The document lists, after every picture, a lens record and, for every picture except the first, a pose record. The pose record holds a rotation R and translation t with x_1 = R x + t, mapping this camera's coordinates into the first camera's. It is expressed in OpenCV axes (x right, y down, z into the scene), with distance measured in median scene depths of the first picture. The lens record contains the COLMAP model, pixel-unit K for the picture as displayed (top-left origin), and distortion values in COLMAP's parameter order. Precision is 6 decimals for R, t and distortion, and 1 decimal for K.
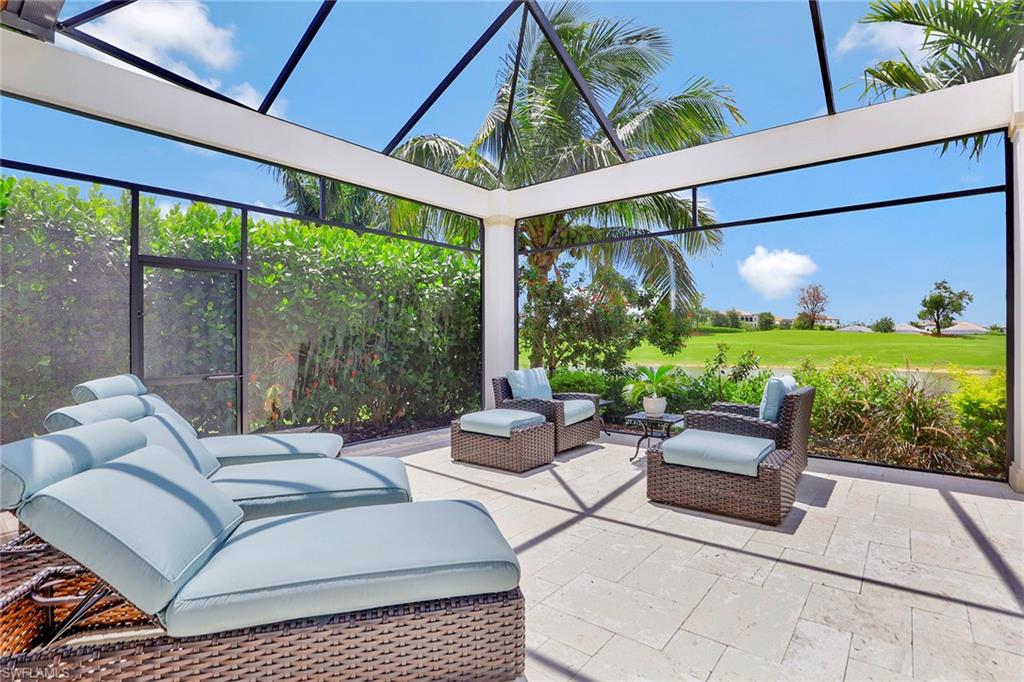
lens RADIAL K [[492.3, 0, 507.5], [0, 492.3, 335.4], [0, 0, 1]] dist [-0.020680, 0.002600]
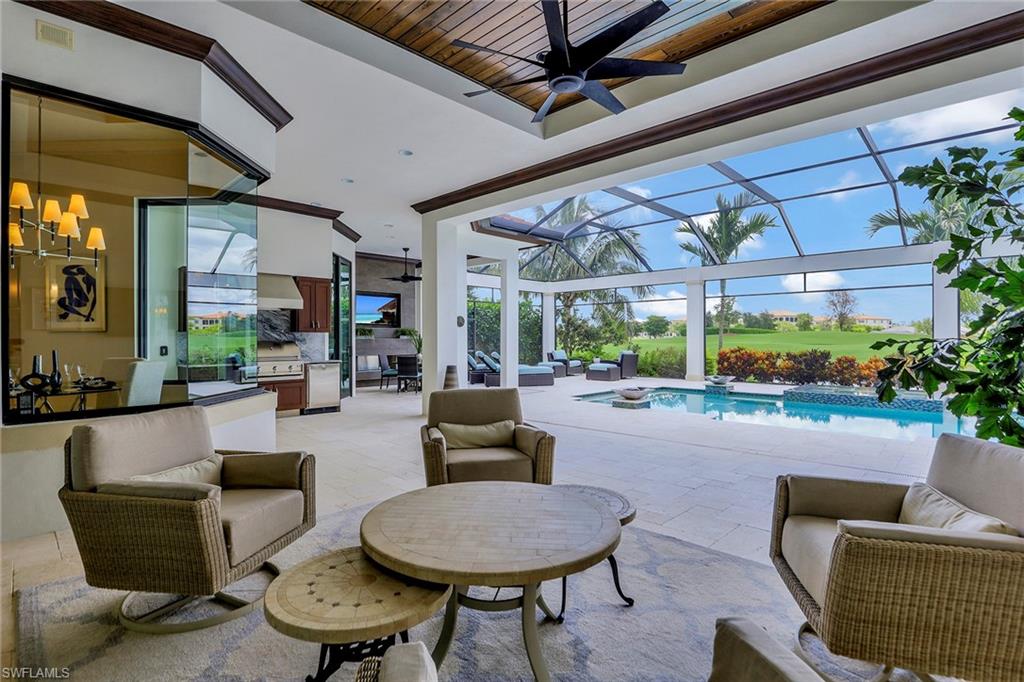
lens RADIAL K [[492.3, 0, 519.3], [0, 492.3, 334.7], [0, 0, 1]] dist [-0.020680, 0.002600]
pose [[0.997662, -0.002929, -0.068285, 0.004495], [0.002734, 0.999992, -0.002951, -0.014364], [0.068293, 0.002757, 0.997662, -1.564769]]
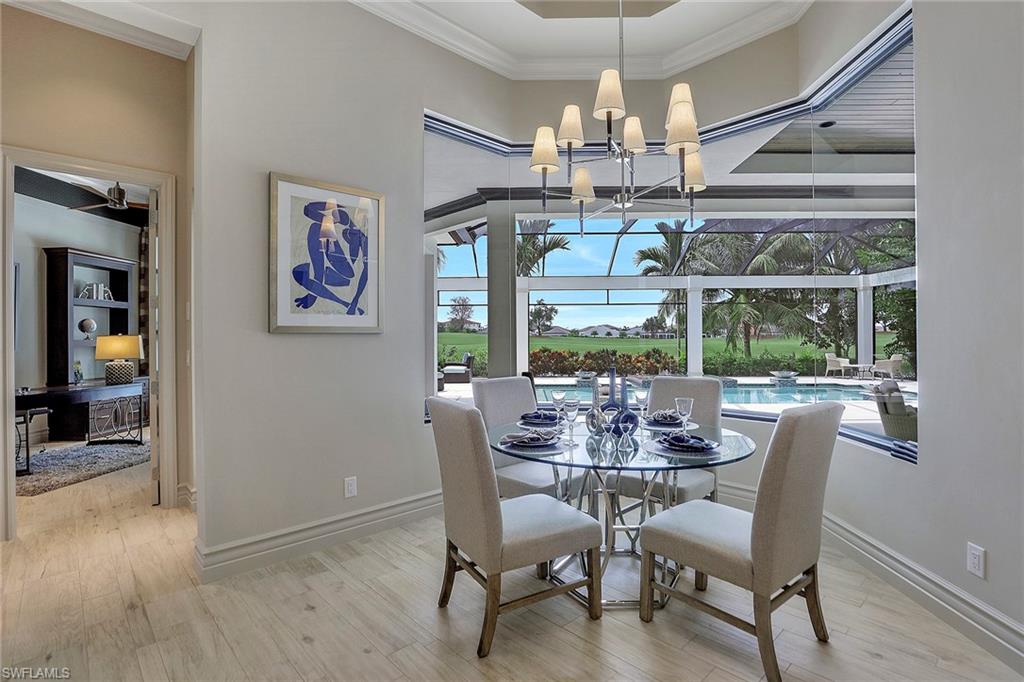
lens RADIAL K [[492.3, 0, 510.7], [0, 492.3, 339.1], [0, 0, 1]] dist [-0.020680, 0.002600]
pose [[0.790773, -0.005532, 0.612085, -0.850465], [0.003284, 0.999983, 0.004796, -0.020302], [-0.612101, -0.001782, 0.790777, -1.257563]]
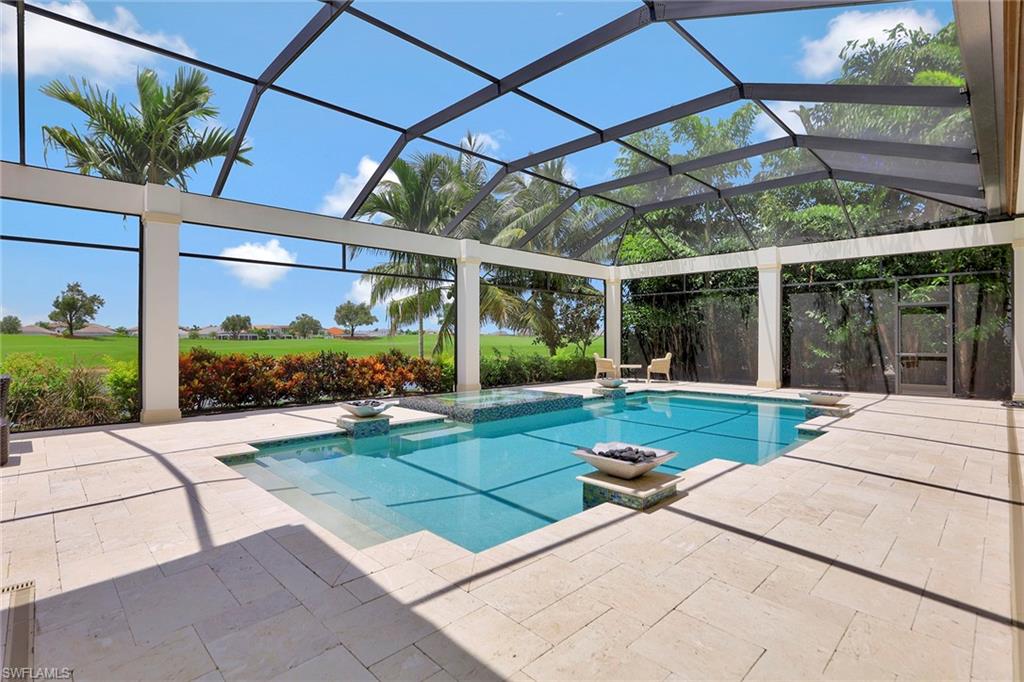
lens RADIAL K [[492.3, 0, 513.3], [0, 492.3, 335.3], [0, 0, 1]] dist [-0.020680, 0.002600]
pose [[0.102426, 0.004919, 0.994728, -0.228707], [-0.000951, 0.999988, -0.004848, 0.002415], [-0.994740, -0.000449, 0.102430, -0.208021]]
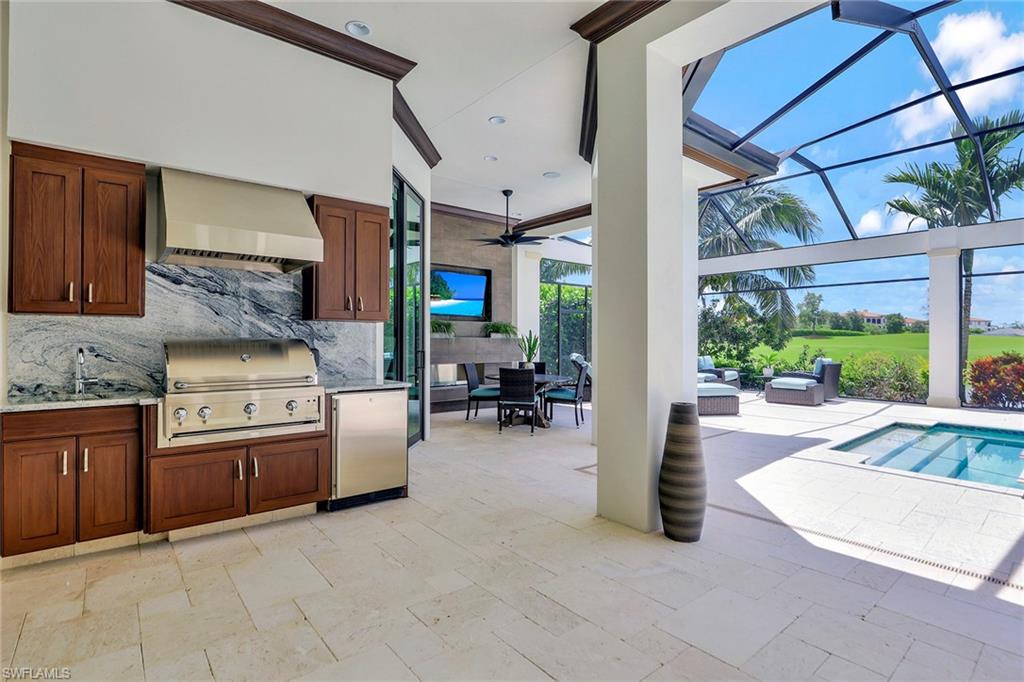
lens RADIAL K [[492.3, 0, 515.7], [0, 492.3, 337.9], [0, 0, 1]] dist [-0.020680, 0.002600]
pose [[0.983350, 0.002990, -0.181699, -0.286283], [-0.002922, 0.999996, 0.000641, -0.007211], [0.181700, -0.000099, 0.983354, -0.936848]]
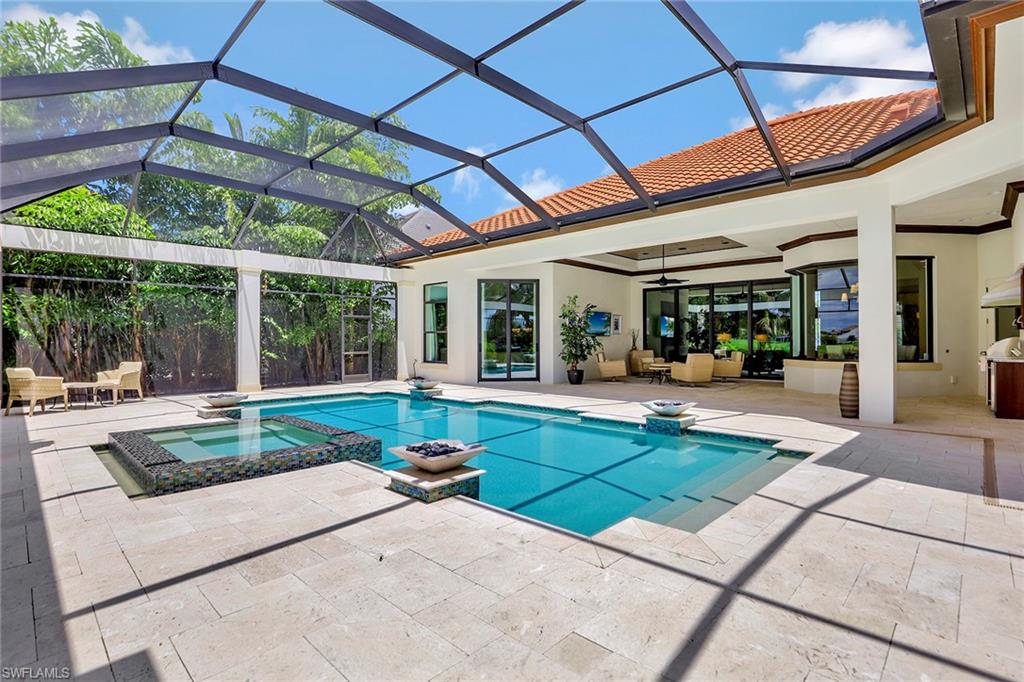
lens RADIAL K [[492.3, 0, 510.9], [0, 492.3, 340.7], [0, 0, 1]] dist [-0.020680, 0.002600]
pose [[-0.996932, 0.003614, 0.078187, 0.300783], [0.003669, 0.999993, 0.000566, 0.002492], [-0.078184, 0.000851, -0.996939, 0.428770]]
